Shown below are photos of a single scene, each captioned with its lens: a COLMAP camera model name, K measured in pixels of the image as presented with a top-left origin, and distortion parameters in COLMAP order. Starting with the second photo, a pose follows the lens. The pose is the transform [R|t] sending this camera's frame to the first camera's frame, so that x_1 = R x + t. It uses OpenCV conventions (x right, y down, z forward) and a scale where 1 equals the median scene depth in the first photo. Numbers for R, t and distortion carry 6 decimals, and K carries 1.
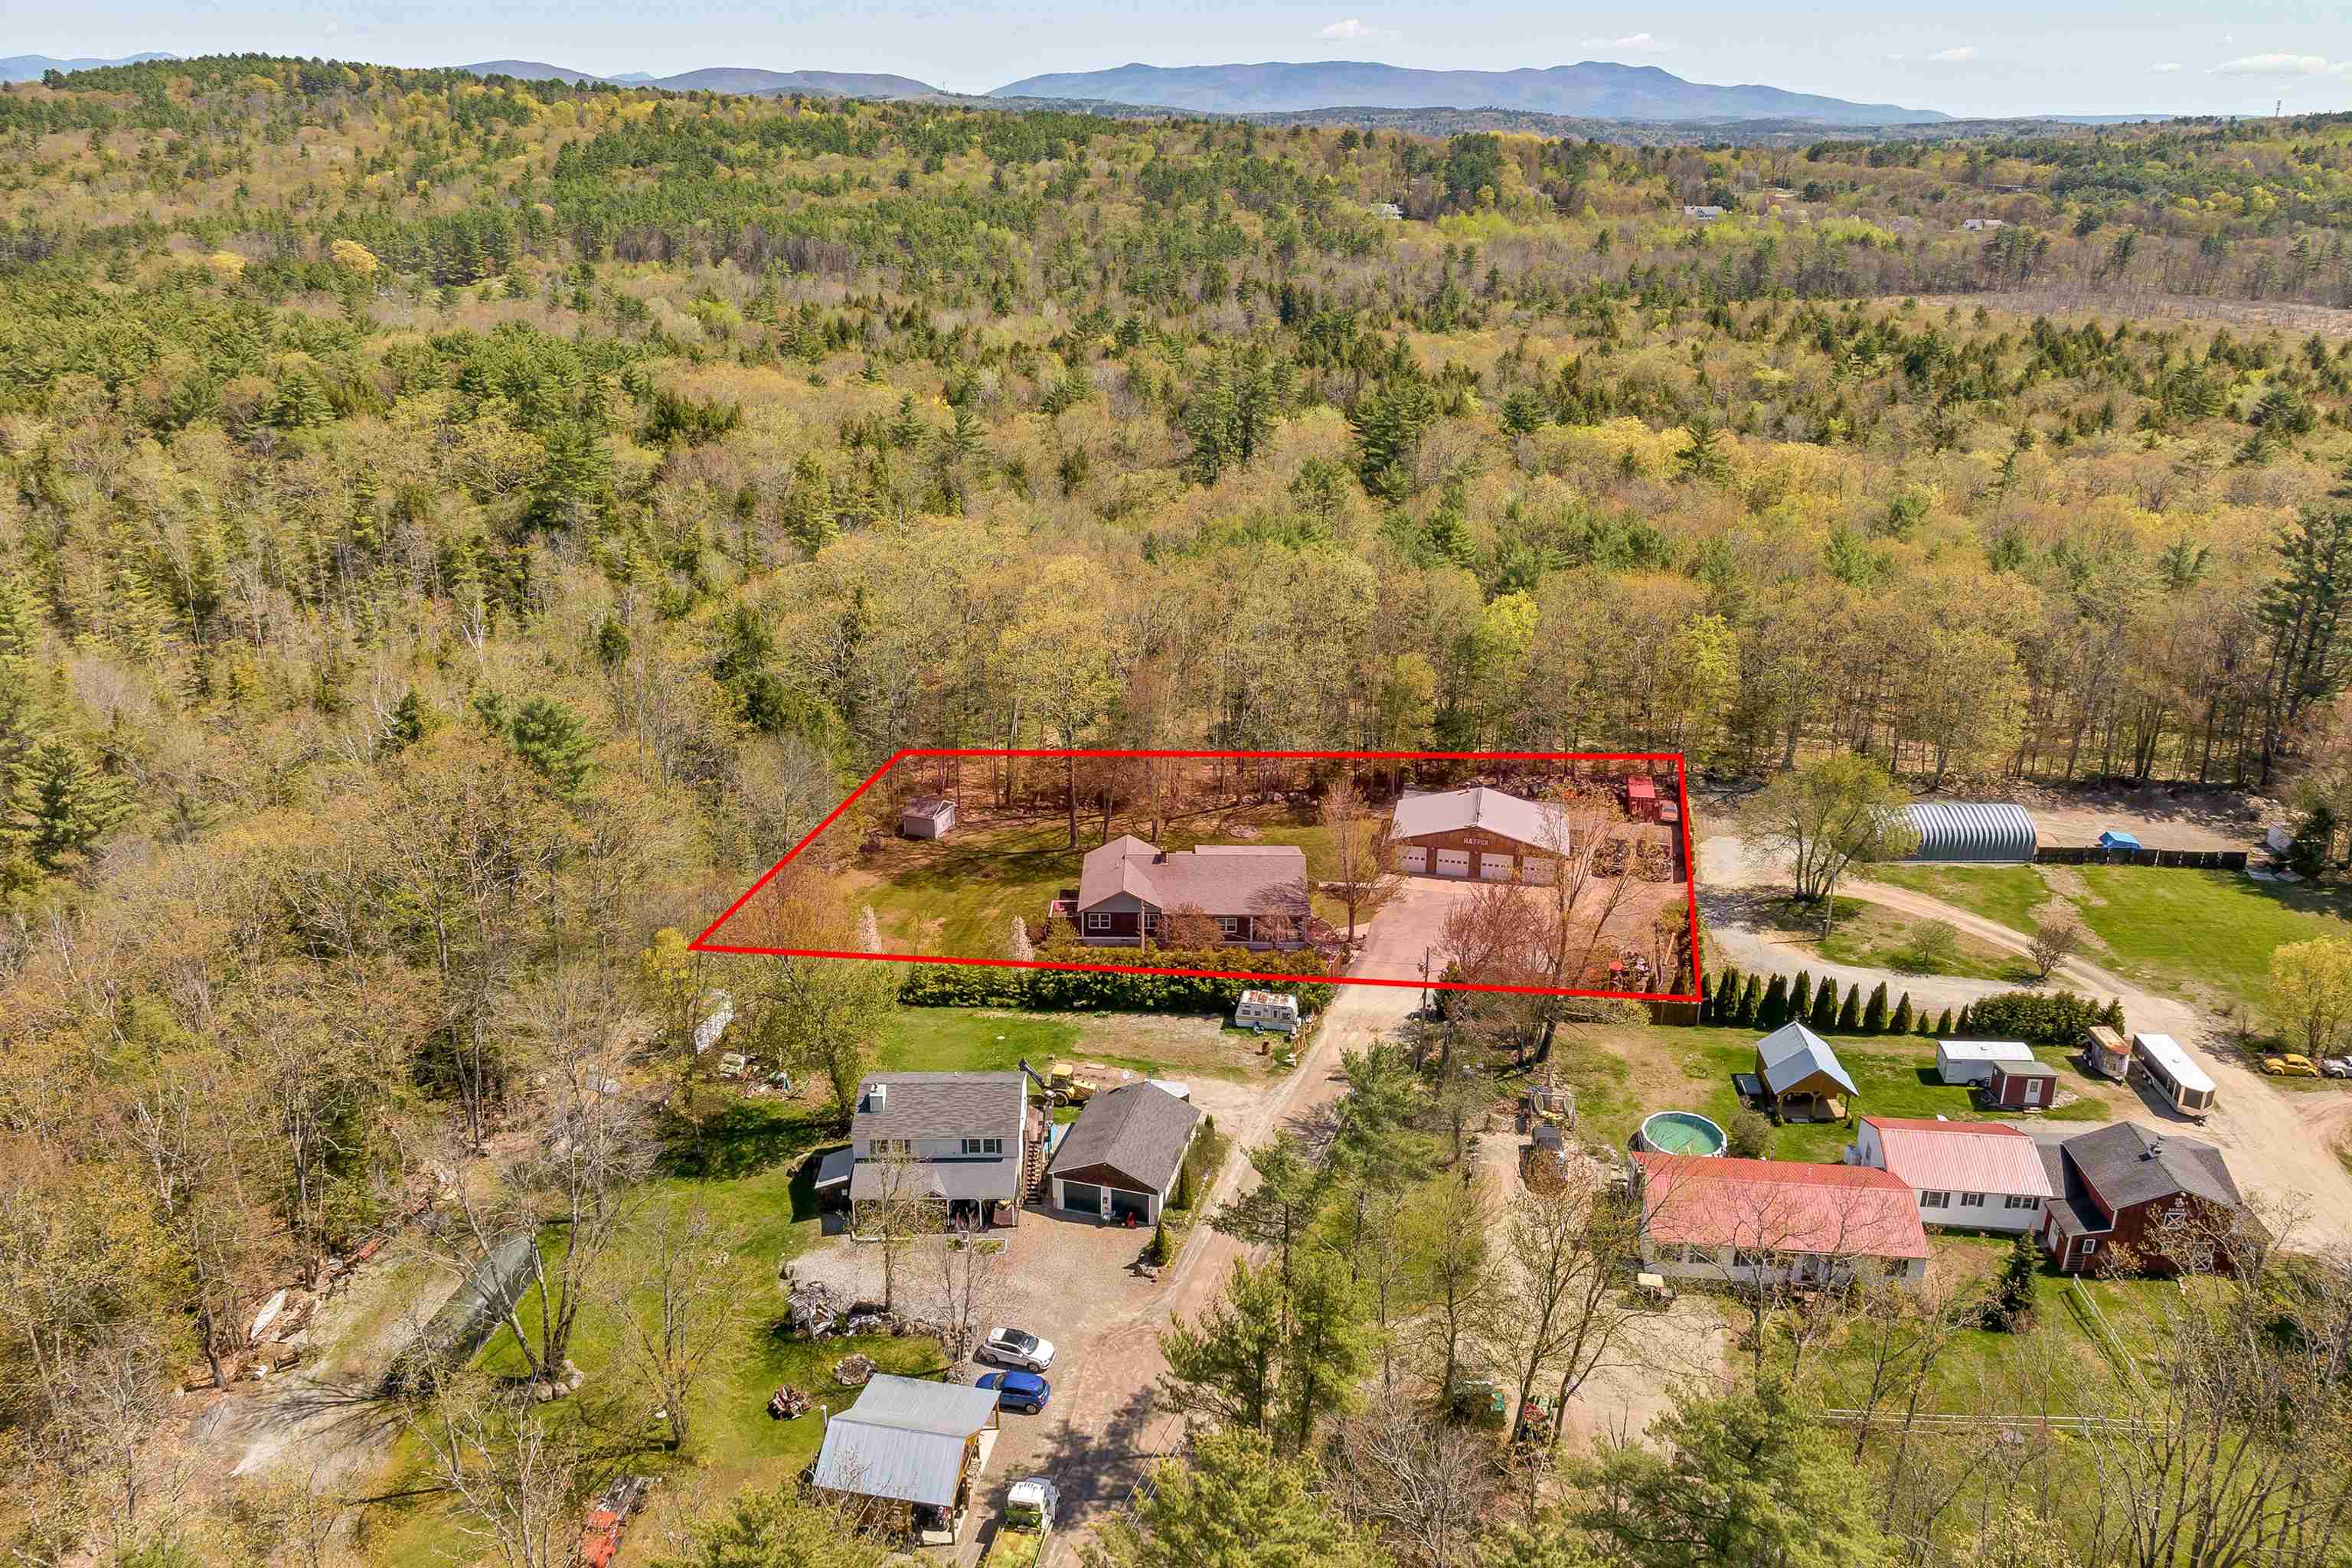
lens RADIAL K [[1671.4, 0, 1176.0], [0, 1671.4, 784.0], [0, 0, 1]] dist [-0.073554, 0.060914]
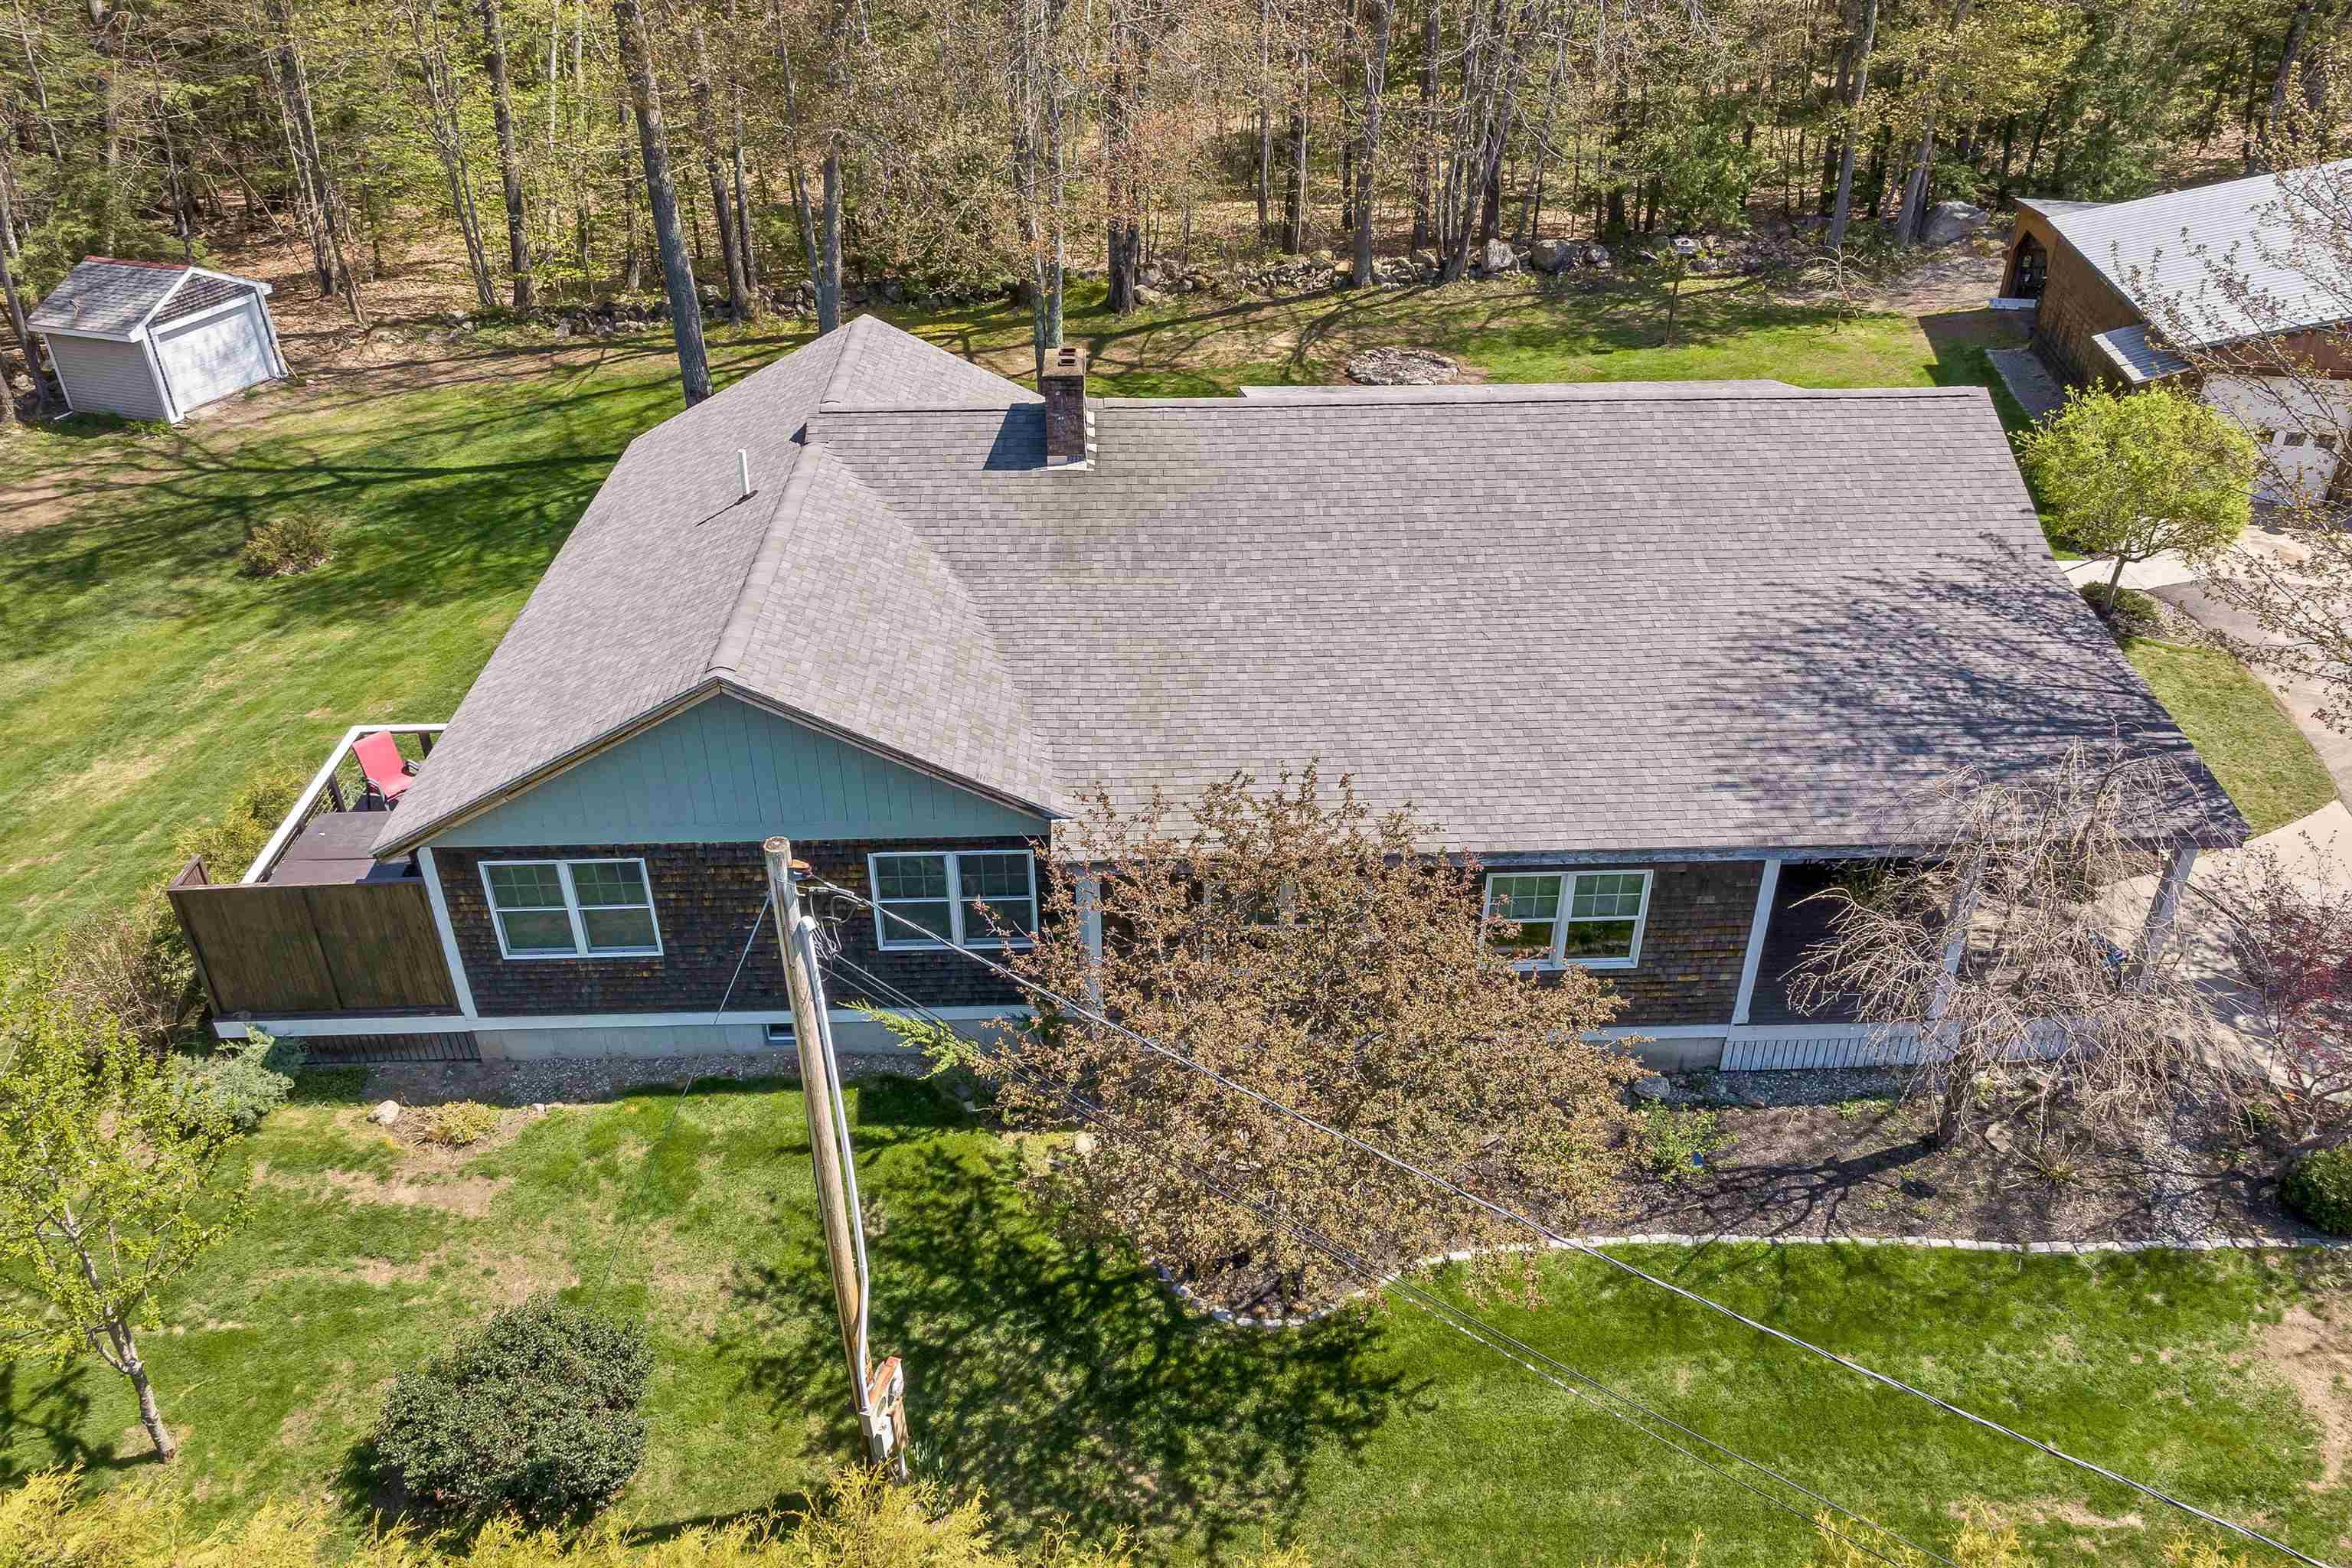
lens RADIAL K [[1671.4, 0, 1176.0], [0, 1671.4, 784.0], [0, 0, 1]] dist [-0.073554, 0.060914]
pose [[0.999285, -0.025671, 0.027752, -0.001796], [0.020044, 0.982192, 0.186808, 0.041943], [-0.032053, -0.186118, 0.982004, 0.734595]]
